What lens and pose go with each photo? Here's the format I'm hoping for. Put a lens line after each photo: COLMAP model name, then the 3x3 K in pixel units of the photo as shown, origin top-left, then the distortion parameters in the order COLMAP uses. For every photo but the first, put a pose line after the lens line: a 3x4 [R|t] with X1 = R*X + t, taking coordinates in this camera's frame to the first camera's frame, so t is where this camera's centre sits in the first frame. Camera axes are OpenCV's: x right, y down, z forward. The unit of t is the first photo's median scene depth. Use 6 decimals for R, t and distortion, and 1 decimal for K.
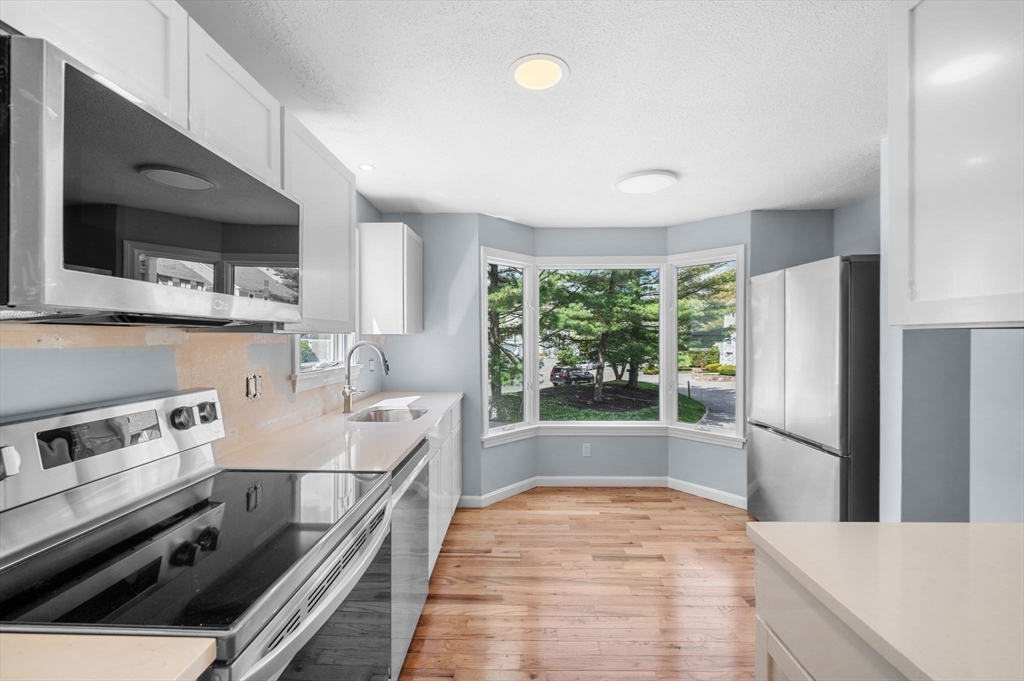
lens RADIAL K [[418.3, 0, 512.0], [0, 418.3, 340.5], [0, 0, 1]] dist [0.000034, 0.000006]
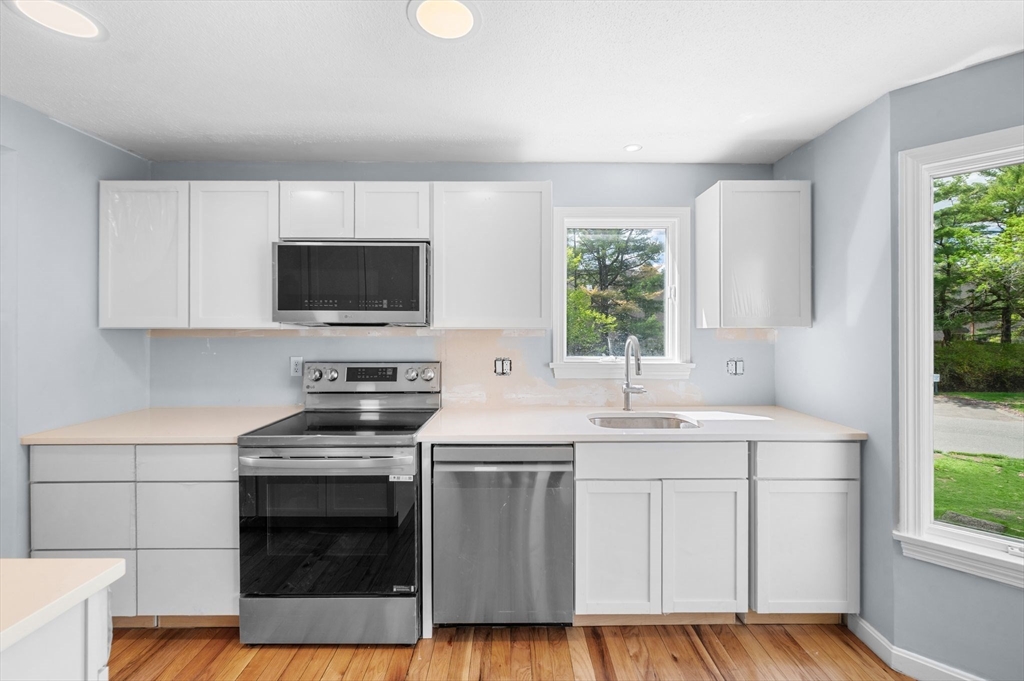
lens RADIAL K [[427.5, 0, 518.2], [0, 427.5, 335.3], [0, 0, 1]] dist [0.001657, 0.000152]
pose [[0.041291, 0.010842, -0.999088, 0.499723], [-0.011129, 0.999884, 0.010391, -0.006887], [0.999085, 0.010690, 0.041407, 0.611405]]
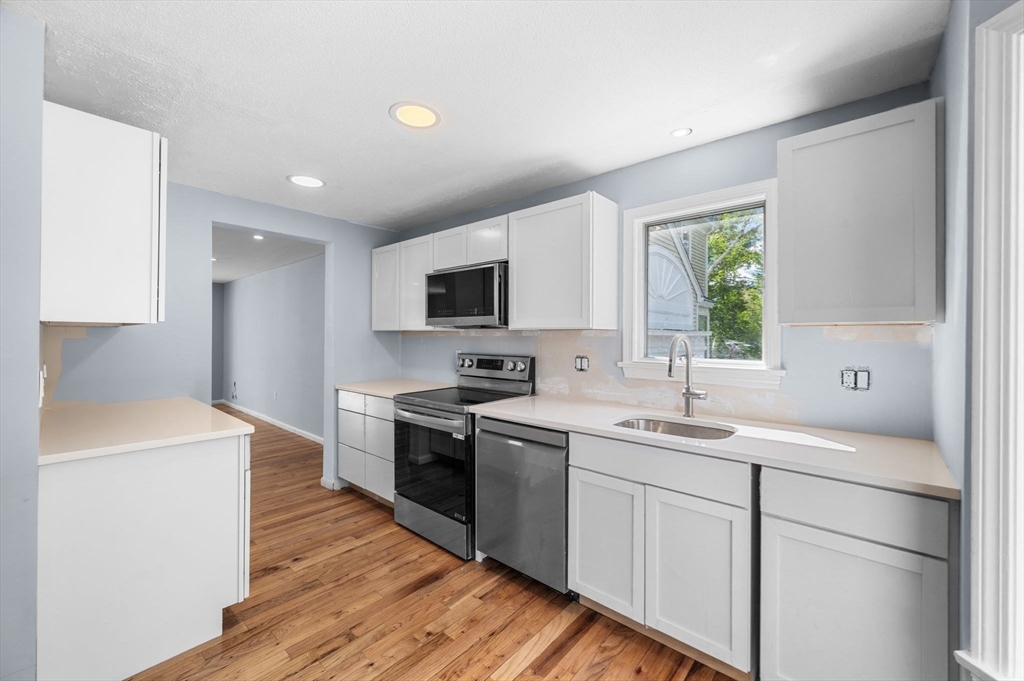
lens RADIAL K [[413.9, 0, 516.6], [0, 413.9, 338.7], [0, 0, 1]] dist [-0.000063, -0.000004]
pose [[-0.636184, 0.004598, -0.771524, 0.441993], [-0.010139, 0.999846, 0.014319, -0.001419], [0.771471, 0.016932, -0.636039, 1.101375]]
